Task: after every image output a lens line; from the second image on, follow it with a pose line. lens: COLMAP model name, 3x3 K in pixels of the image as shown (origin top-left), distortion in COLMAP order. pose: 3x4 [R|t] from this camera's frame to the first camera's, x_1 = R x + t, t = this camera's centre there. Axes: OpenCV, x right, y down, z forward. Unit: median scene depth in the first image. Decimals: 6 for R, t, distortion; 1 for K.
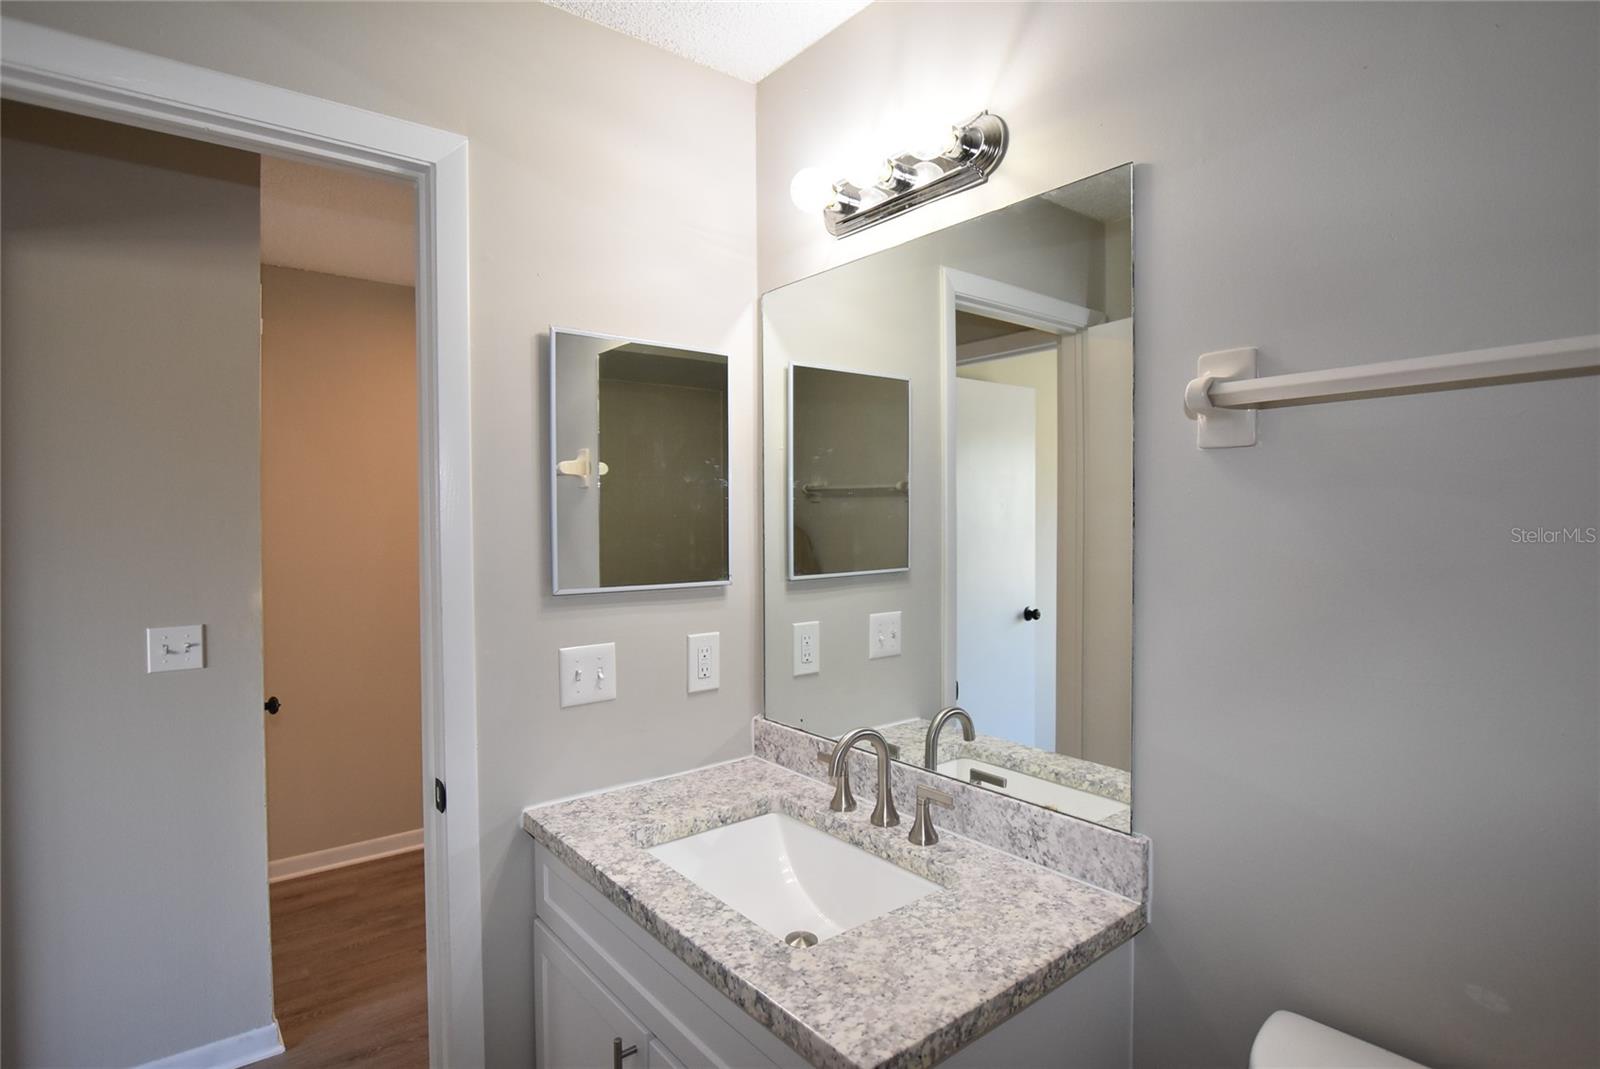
lens RADIAL K [[816.7, 0, 794.8], [0, 816.7, 537.6], [0, 0, 1]] dist [-0.027984, 0.004571]
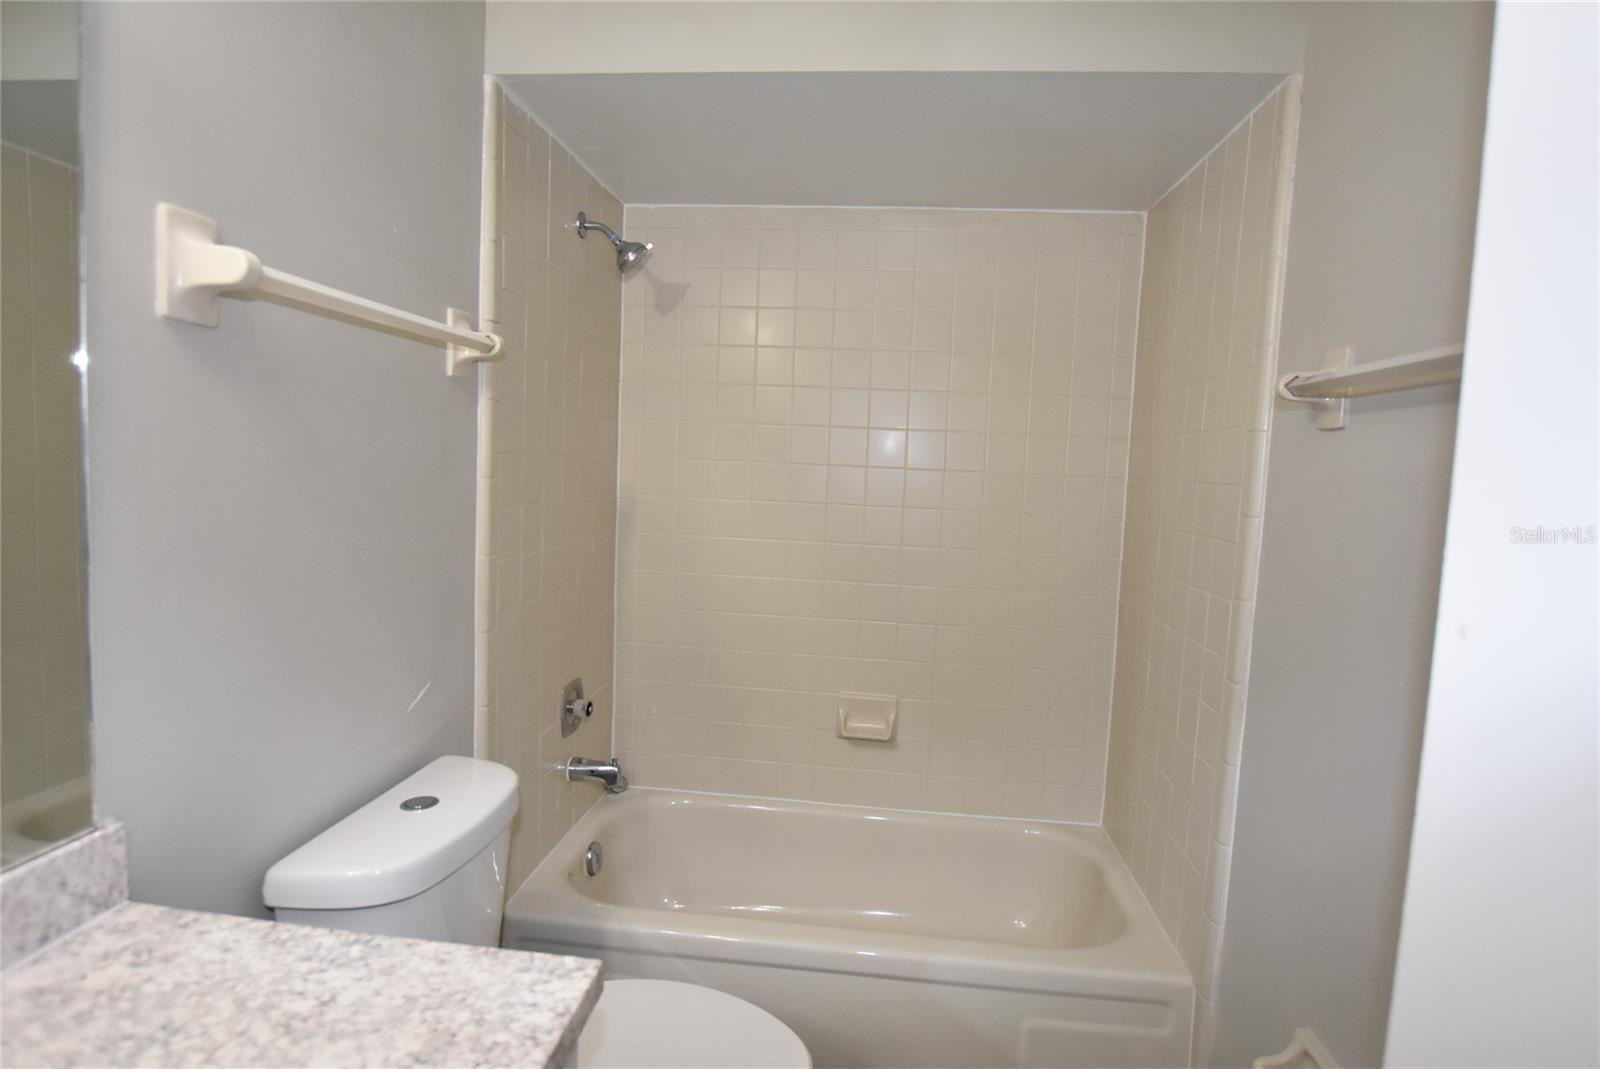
lens RADIAL K [[816.7, 0, 800.9], [0, 816.7, 535.2], [0, 0, 1]] dist [-0.027984, 0.004571]
pose [[-0.714450, -0.082546, 0.694800, -0.514845], [-0.023047, 0.995254, 0.094542, 0.017888], [-0.699307, 0.051533, -0.712962, 1.040825]]
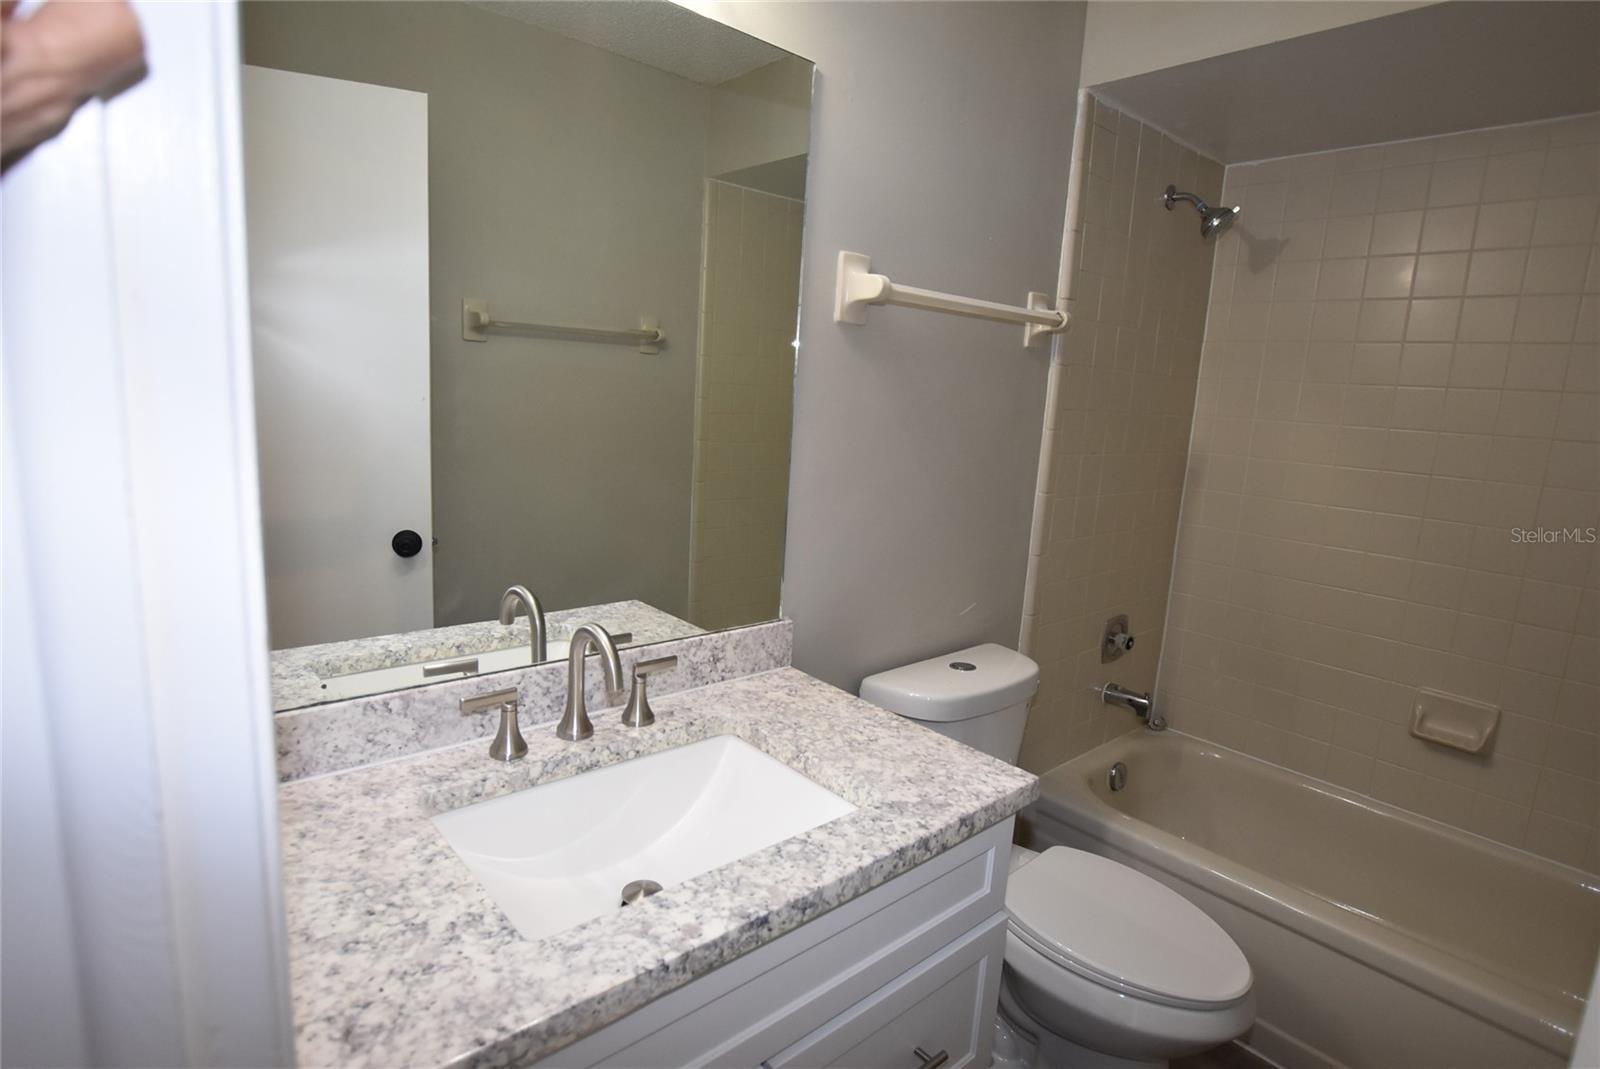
lens RADIAL K [[816.7, 0, 805.0], [0, 816.7, 534.6], [0, 0, 1]] dist [-0.027984, 0.004571]
pose [[-0.059983, -0.171313, 0.983389, -0.830046], [-0.036670, 0.984876, 0.169335, 0.010716], [-0.997526, -0.025904, -0.065358, 1.034526]]
